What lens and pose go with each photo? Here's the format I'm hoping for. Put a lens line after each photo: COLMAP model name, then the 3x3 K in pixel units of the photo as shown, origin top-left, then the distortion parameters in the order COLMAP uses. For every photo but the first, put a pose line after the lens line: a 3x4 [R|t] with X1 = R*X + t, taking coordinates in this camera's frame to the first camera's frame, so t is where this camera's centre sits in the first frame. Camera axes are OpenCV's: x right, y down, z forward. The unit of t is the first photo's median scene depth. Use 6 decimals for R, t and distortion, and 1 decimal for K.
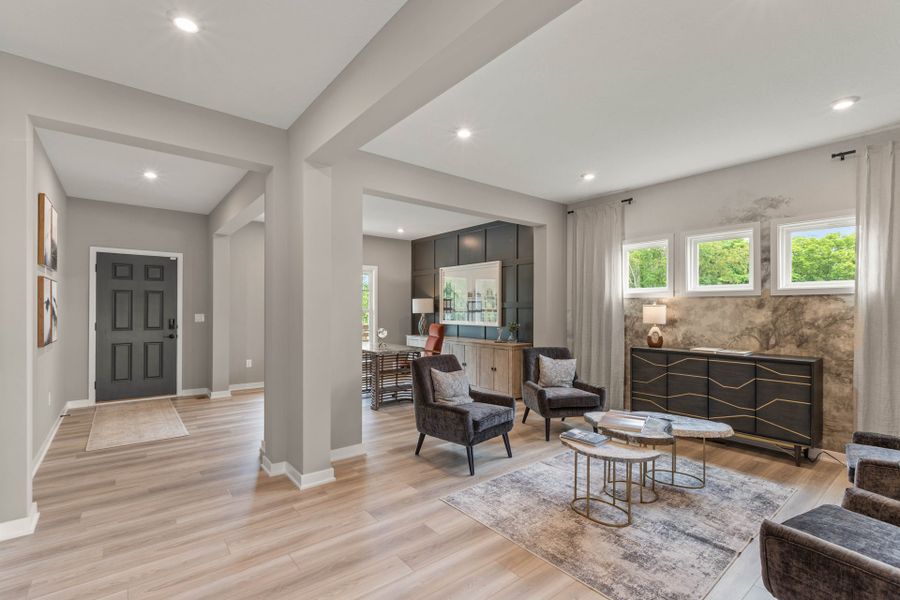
lens RADIAL K [[408.1, 0, 455.8], [0, 408.1, 308.6], [0, 0, 1]] dist [-0.000566, 0.001711]
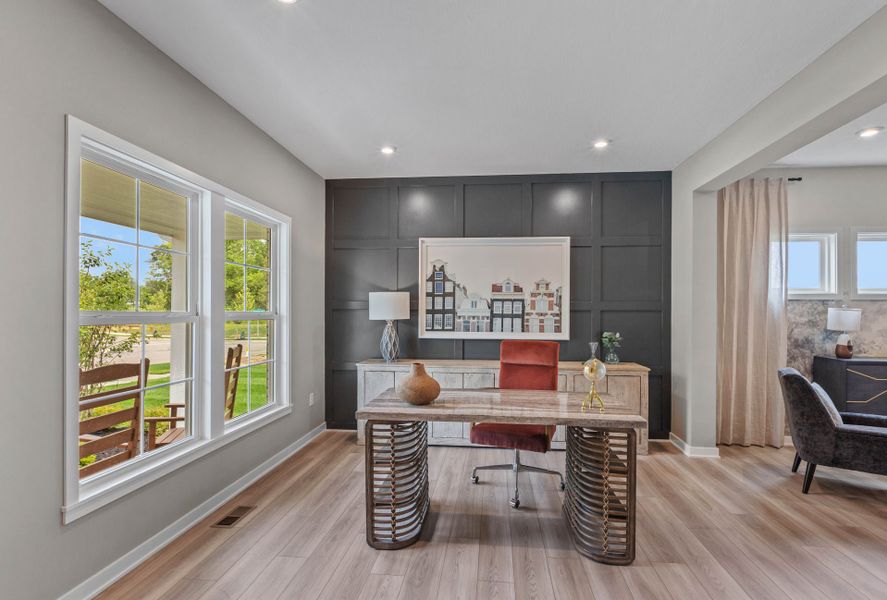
lens RADIAL K [[402.6, 0, 438.7], [0, 402.6, 309.1], [0, 0, 1]] dist [-0.009160, 0.000962]
pose [[0.707678, 0.007862, 0.706492, -0.748421], [-0.003809, 0.999966, -0.007311, 0.002528], [-0.706525, 0.002483, 0.707684, 1.087369]]
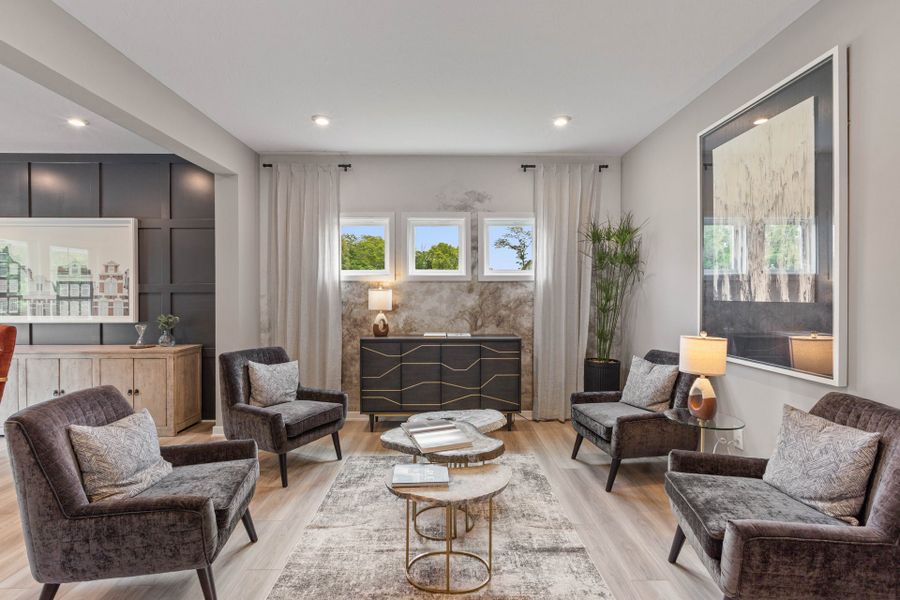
lens RADIAL K [[408.1, 0, 446.3], [0, 408.1, 298.4], [0, 0, 1]] dist [-0.000566, 0.001711]
pose [[0.626182, -0.009277, 0.779621, -0.131237], [0.003031, 0.999951, 0.009464, 0.003575], [-0.779671, -0.003563, 0.626180, 0.350130]]
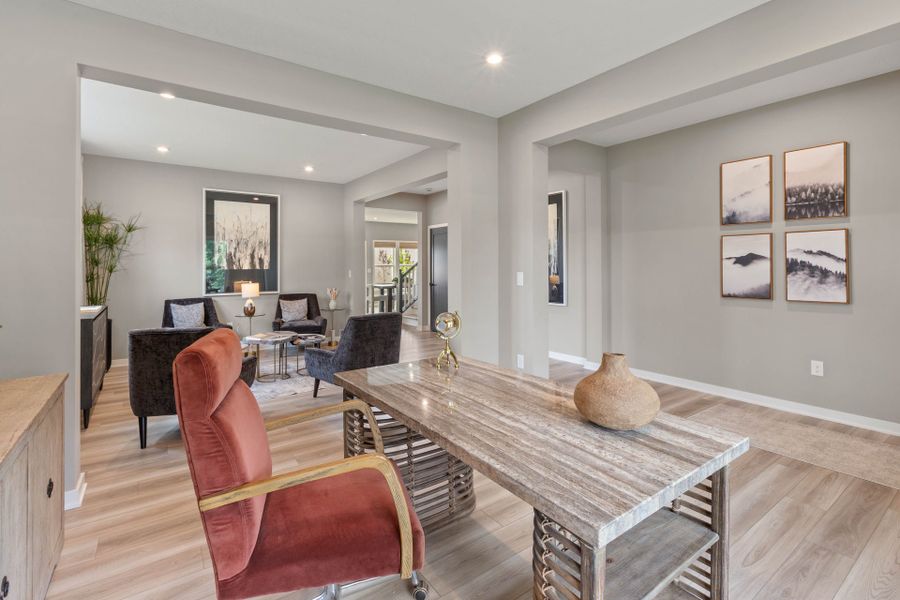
lens RADIAL K [[408.1, 0, 450.7], [0, 408.1, 262.6], [0, 0, 1]] dist [-0.000566, 0.001711]
pose [[-0.998056, 0.005513, 0.062081, -0.265007], [0.005136, 0.999967, -0.006245, 0.004163], [-0.062113, -0.005914, -0.998052, 1.798781]]
